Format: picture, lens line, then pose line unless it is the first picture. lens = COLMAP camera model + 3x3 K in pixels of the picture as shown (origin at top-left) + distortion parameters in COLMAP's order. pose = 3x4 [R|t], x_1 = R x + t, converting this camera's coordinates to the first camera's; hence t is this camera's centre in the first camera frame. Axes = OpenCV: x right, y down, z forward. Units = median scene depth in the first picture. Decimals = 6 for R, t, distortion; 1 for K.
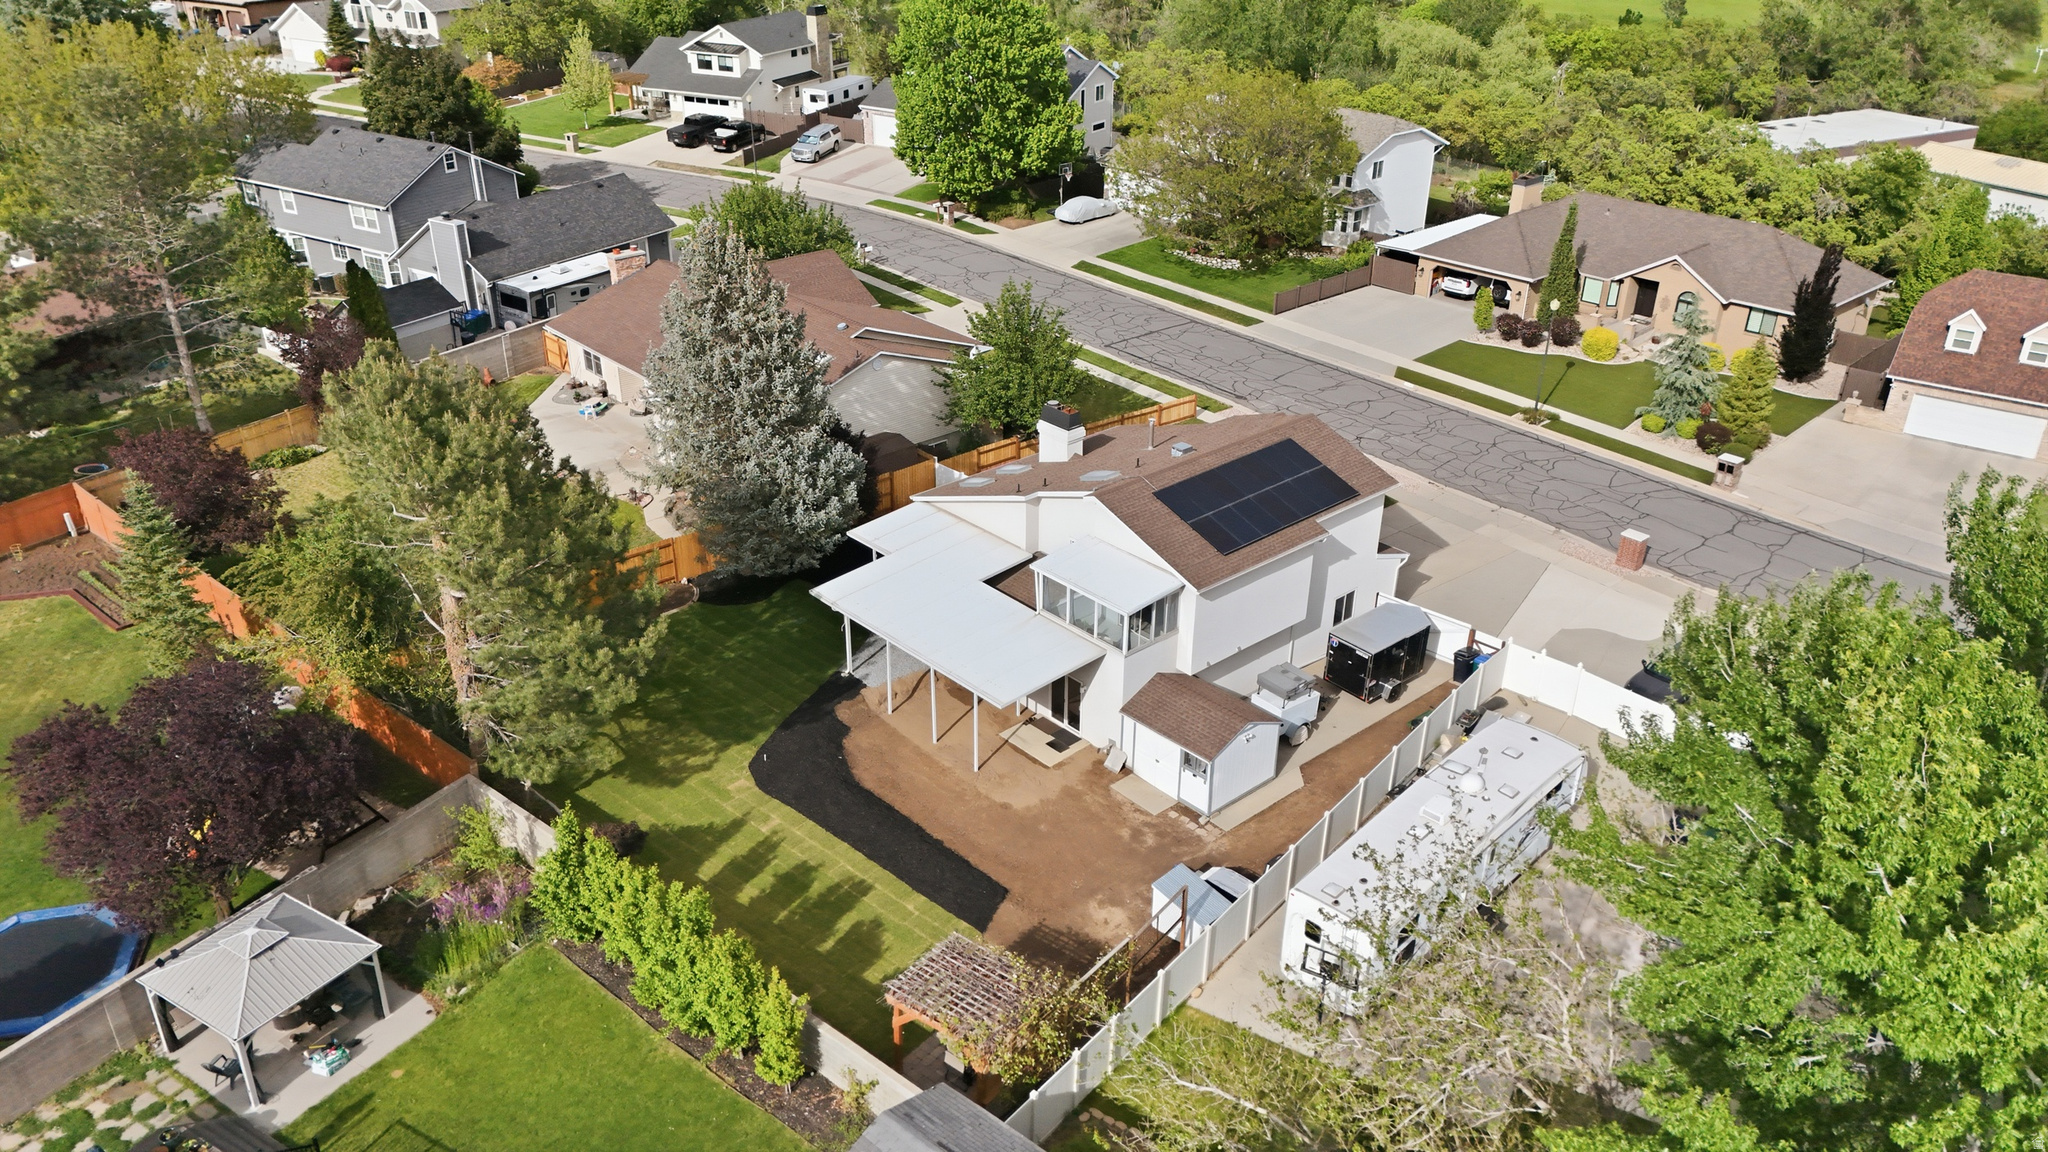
lens RADIAL K [[1503.6, 0, 1024.0], [0, 1503.6, 576.0], [0, 0, 1]] dist [0.078009, -0.072006]
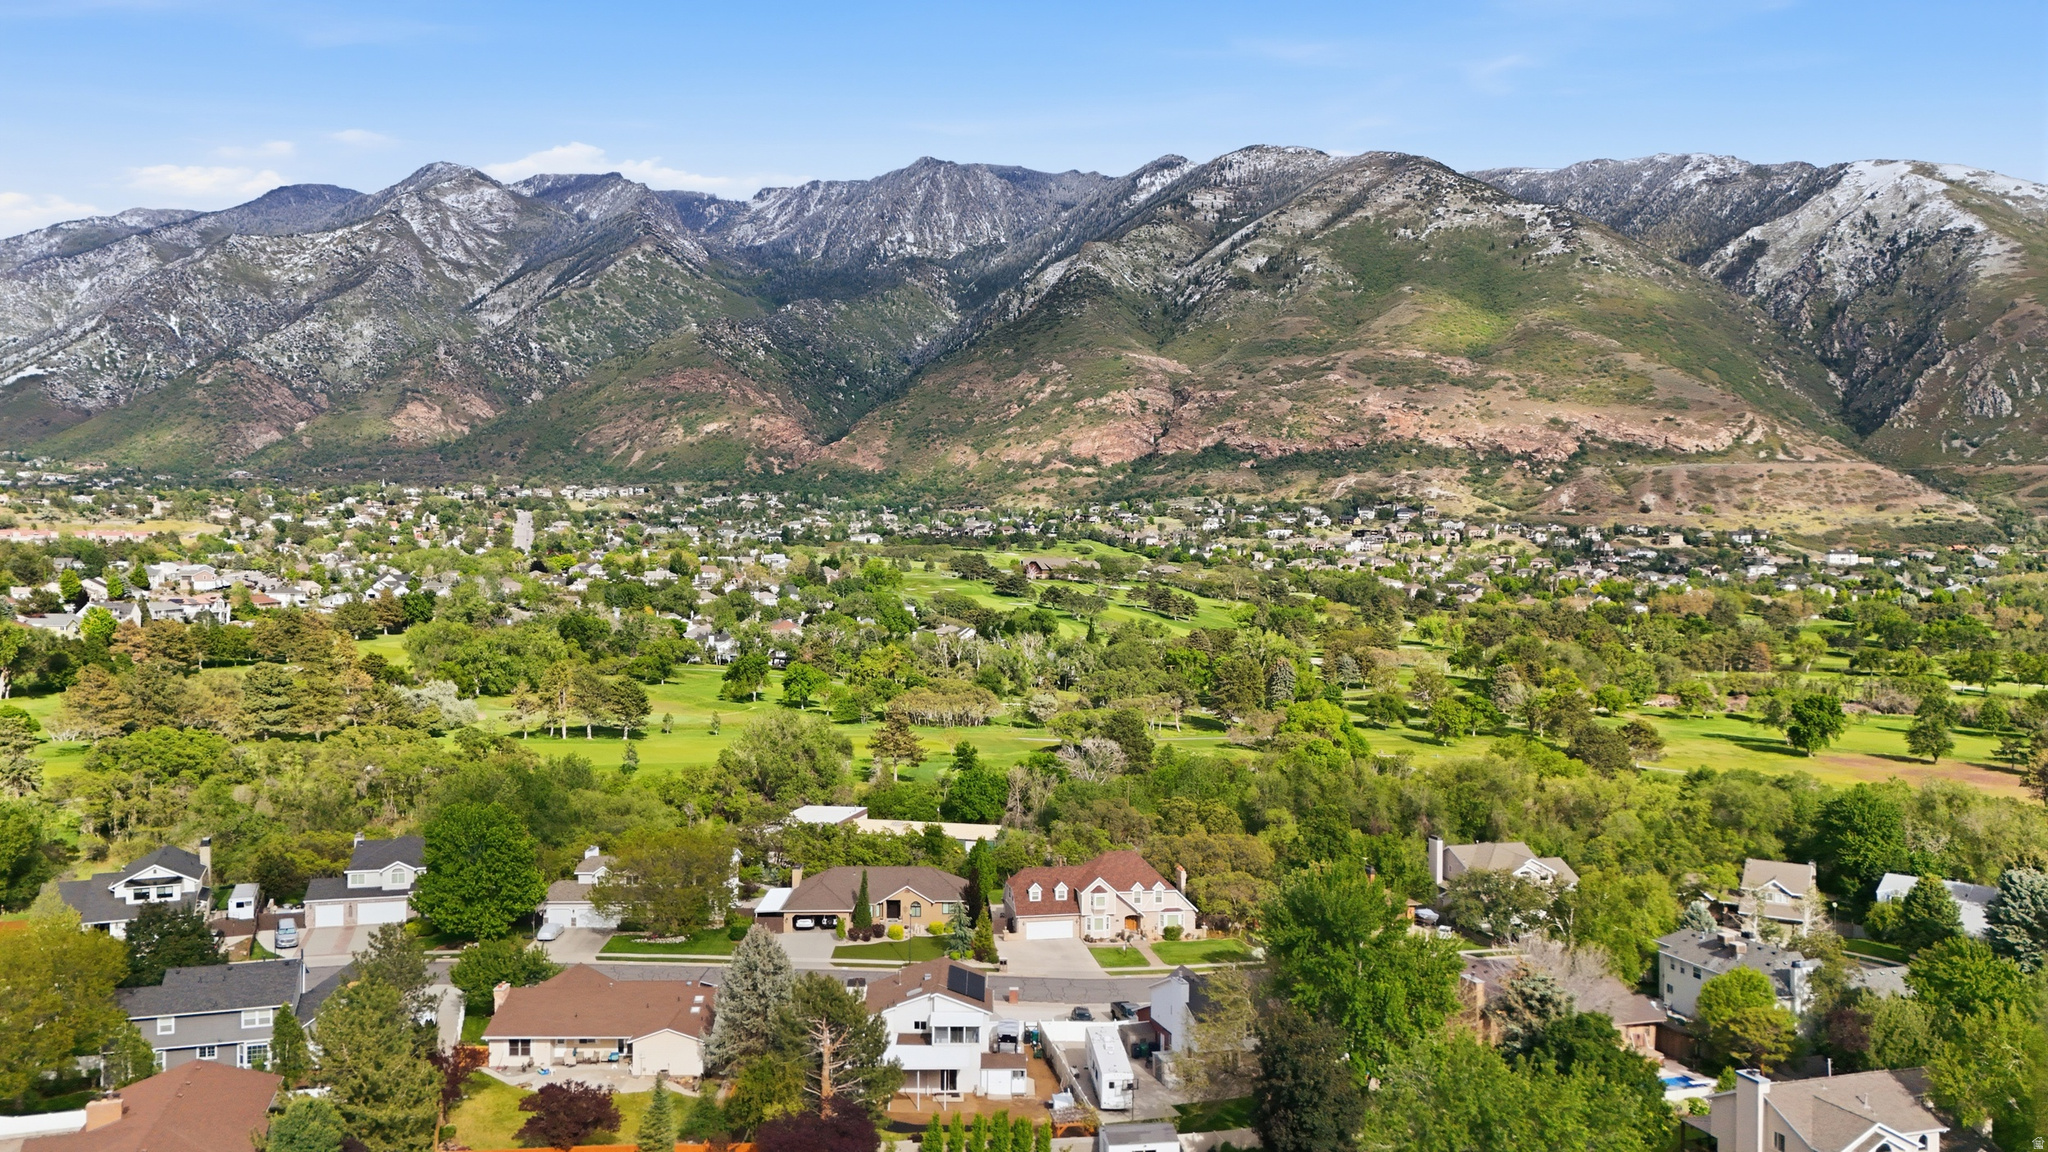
lens RADIAL K [[1486.5, 0, 1024.6], [0, 1486.5, 600.5], [0, 0, 1]] dist [0.066854, -0.067464]
pose [[0.658750, -0.028817, 0.751810, -0.911270], [0.342624, 0.901125, -0.265673, 0.036721], [-0.669819, 0.432600, 0.603489, -0.486597]]
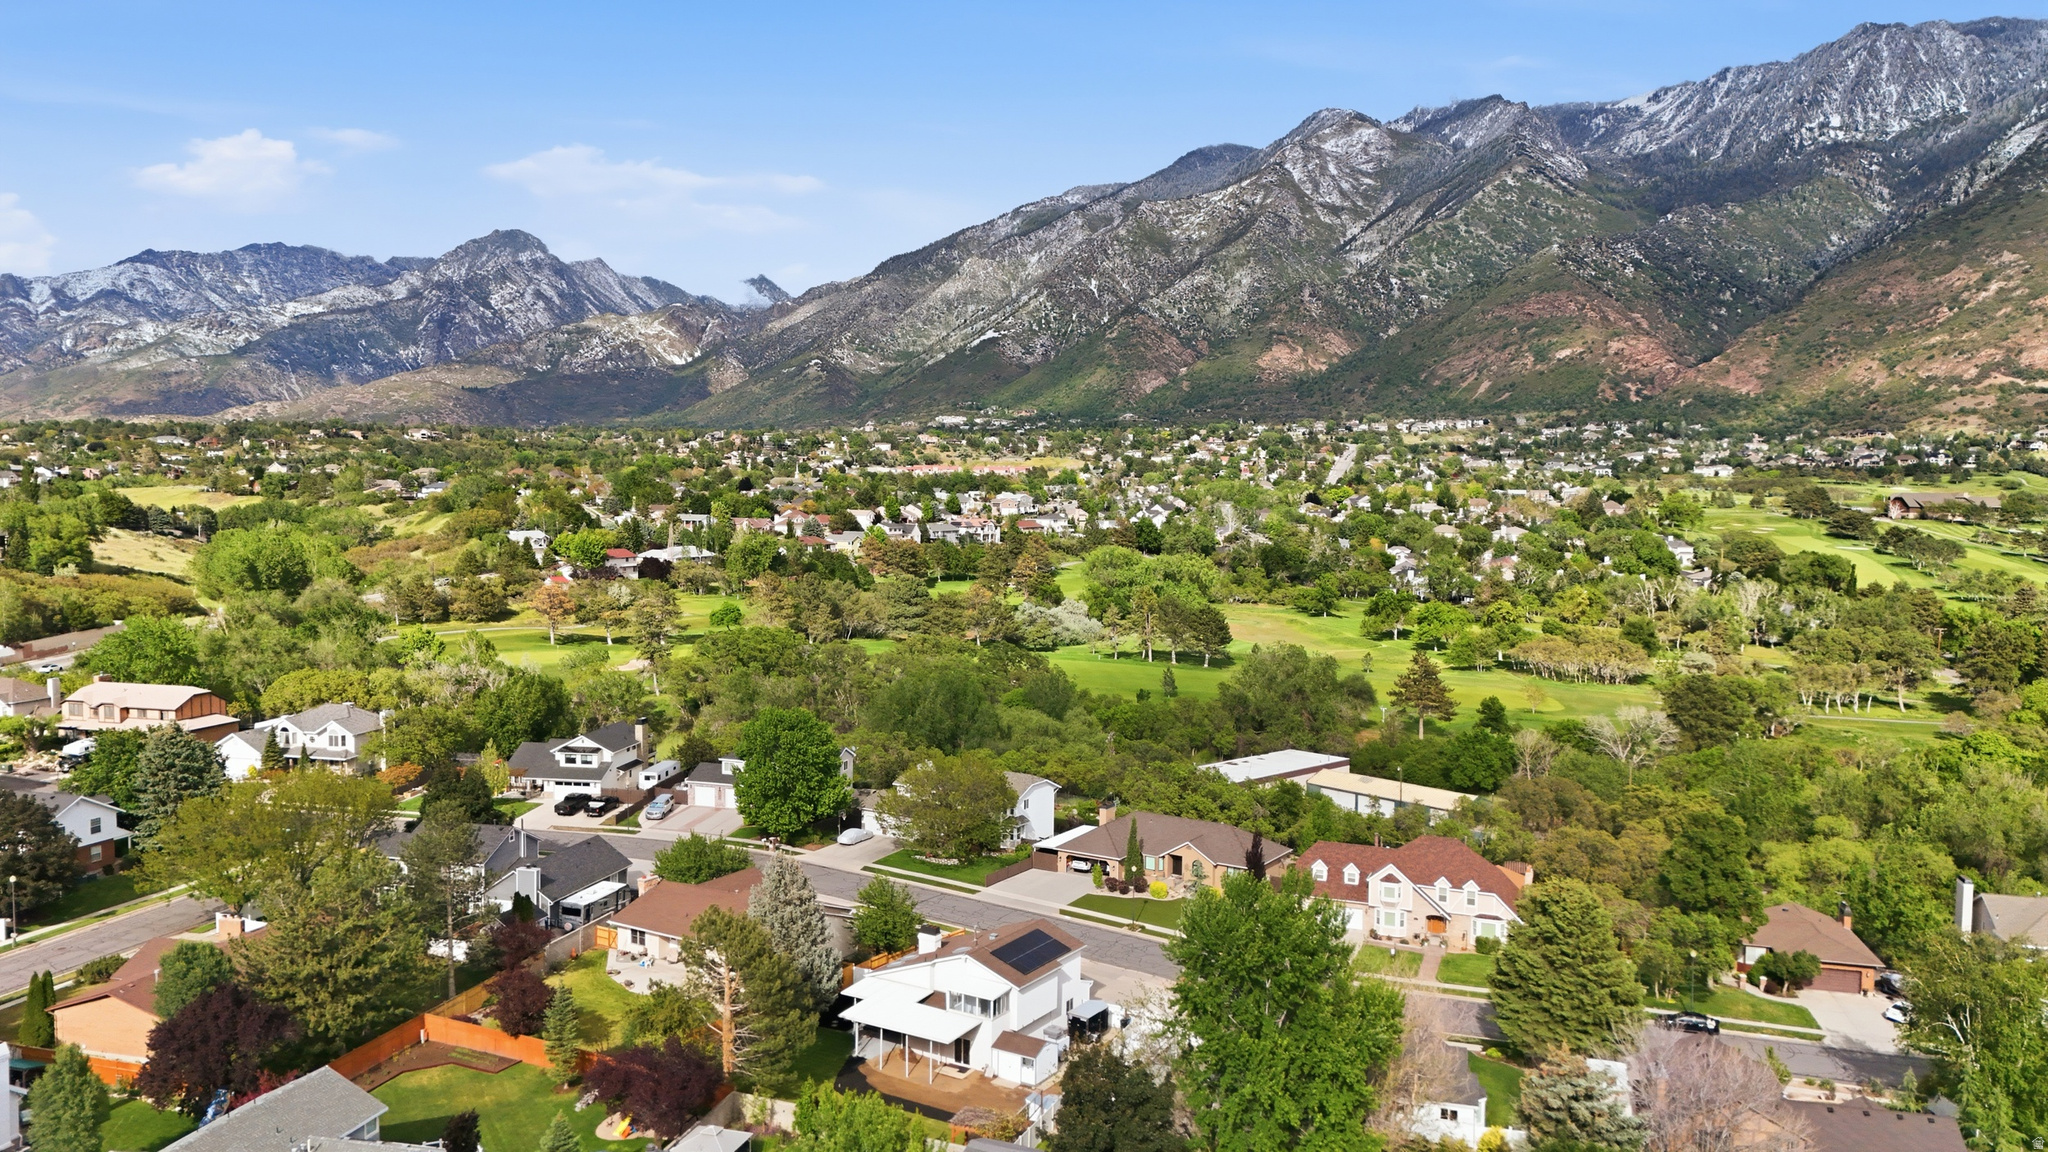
lens RADIAL K [[1486.5, 0, 1024.6], [0, 1486.5, 600.5], [0, 0, 1]] dist [0.066854, -0.067464]
pose [[0.960741, -0.020790, 0.276667, -0.254266], [0.124479, 0.923489, -0.362868, 0.148242], [-0.247955, 0.383061, 0.889822, -0.661753]]
